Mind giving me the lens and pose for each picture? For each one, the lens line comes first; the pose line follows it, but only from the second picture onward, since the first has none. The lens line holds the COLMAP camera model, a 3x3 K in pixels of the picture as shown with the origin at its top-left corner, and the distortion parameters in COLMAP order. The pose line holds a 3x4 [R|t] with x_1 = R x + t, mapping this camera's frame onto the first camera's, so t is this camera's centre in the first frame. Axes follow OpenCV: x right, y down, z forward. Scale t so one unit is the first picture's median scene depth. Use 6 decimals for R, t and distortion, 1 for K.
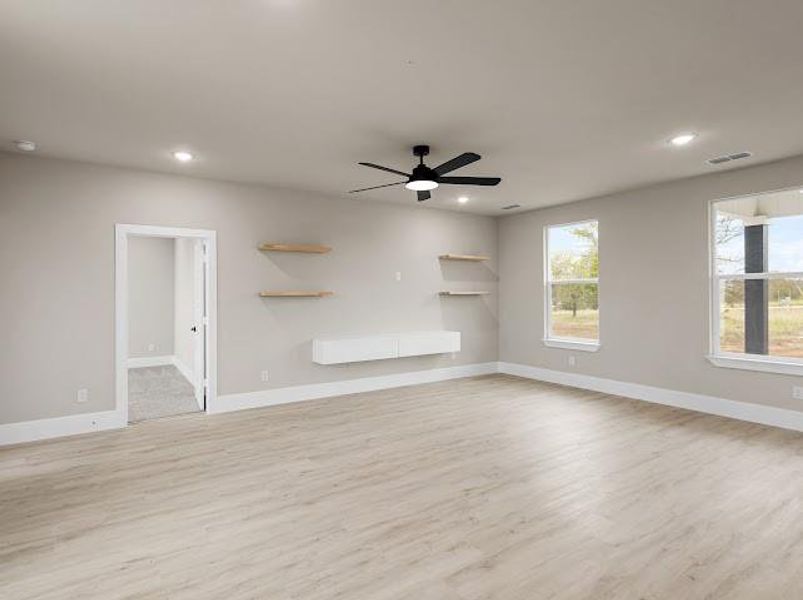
lens RADIAL K [[422.8, 0, 386.9], [0, 422.8, 290.9], [0, 0, 1]] dist [0.012774, 0.000100]
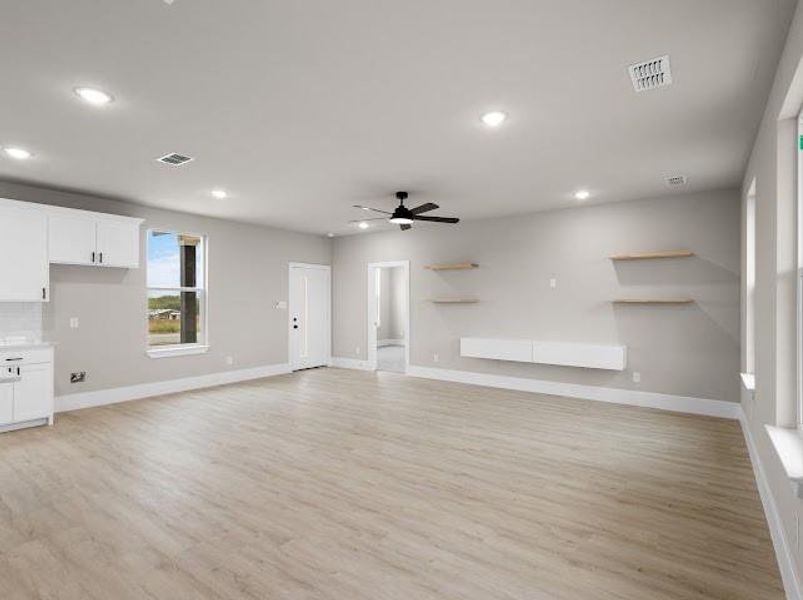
lens RADIAL K [[417.4, 0, 402.5], [0, 417.4, 302.4], [0, 0, 1]] dist [-0.001415, 0.000042]
pose [[0.372160, 0.005292, -0.928154, 0.921998], [0.001313, 0.999980, 0.006228, 0.004399], [0.928168, -0.003537, 0.372145, 0.358275]]
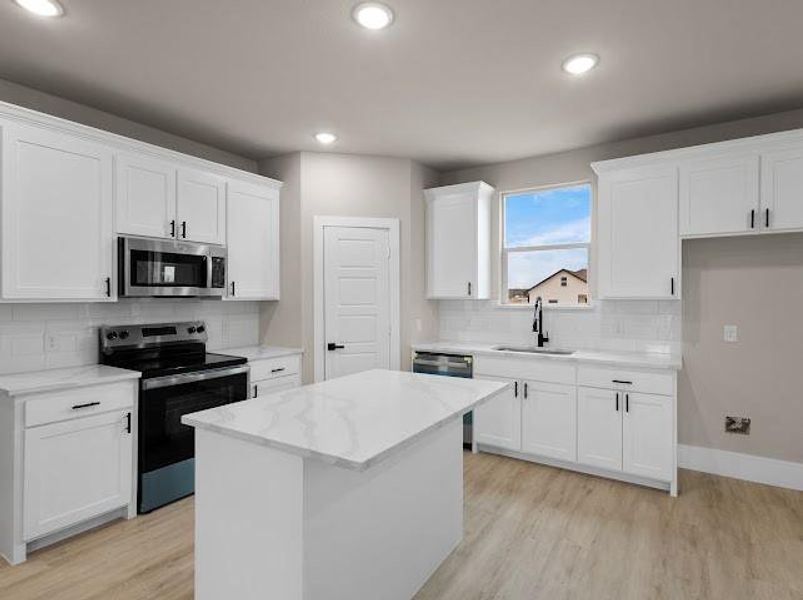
lens RADIAL K [[410.7, 0, 420.7], [0, 410.7, 294.2], [0, 0, 1]] dist [0.002006, 0.000391]
pose [[-0.898261, 0.002658, -0.439455, 0.403451], [0.008446, 0.999901, -0.011217, 0.003847], [0.439382, -0.013788, -0.898195, 0.341765]]
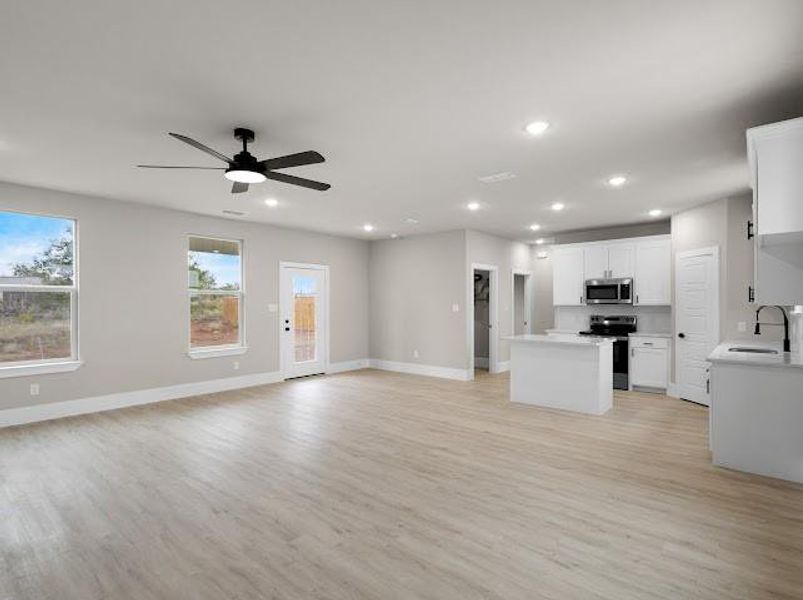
lens RADIAL K [[417.4, 0, 402.5], [0, 417.4, 302.4], [0, 0, 1]] dist [-0.001415, 0.000042]
pose [[-0.281375, 0.007704, 0.959567, -0.574126], [-0.003636, 0.999952, -0.009095, 0.008615], [-0.959591, -0.006048, -0.281334, 0.658102]]
